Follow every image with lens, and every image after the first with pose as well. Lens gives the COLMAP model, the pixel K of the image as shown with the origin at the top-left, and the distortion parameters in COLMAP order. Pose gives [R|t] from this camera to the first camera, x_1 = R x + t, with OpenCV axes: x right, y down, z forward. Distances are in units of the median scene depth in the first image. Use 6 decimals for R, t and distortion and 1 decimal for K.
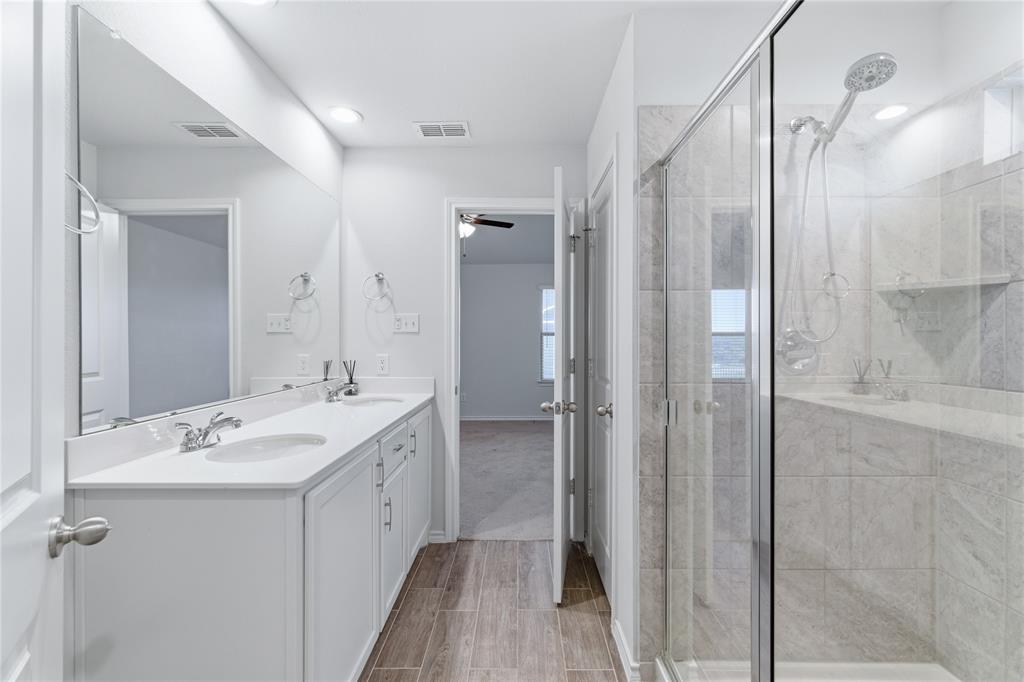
lens RADIAL K [[462.7, 0, 516.6], [0, 462.7, 338.8], [0, 0, 1]] dist [0.002942, 0.000406]
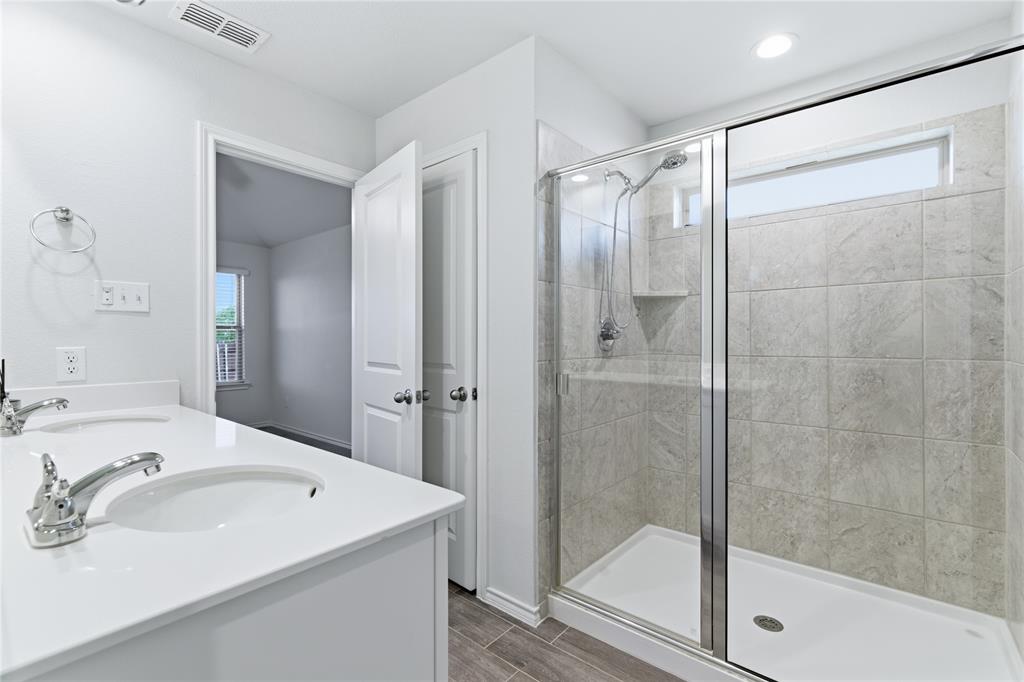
lens RADIAL K [[462.7, 0, 516.6], [0, 462.7, 338.8], [0, 0, 1]] dist [0.002942, 0.000406]
pose [[0.631343, -0.000081, 0.775504, -0.656748], [0.000663, 1.000000, -0.000435, 0.040597], [-0.775503, 0.000788, 0.631343, 0.318542]]
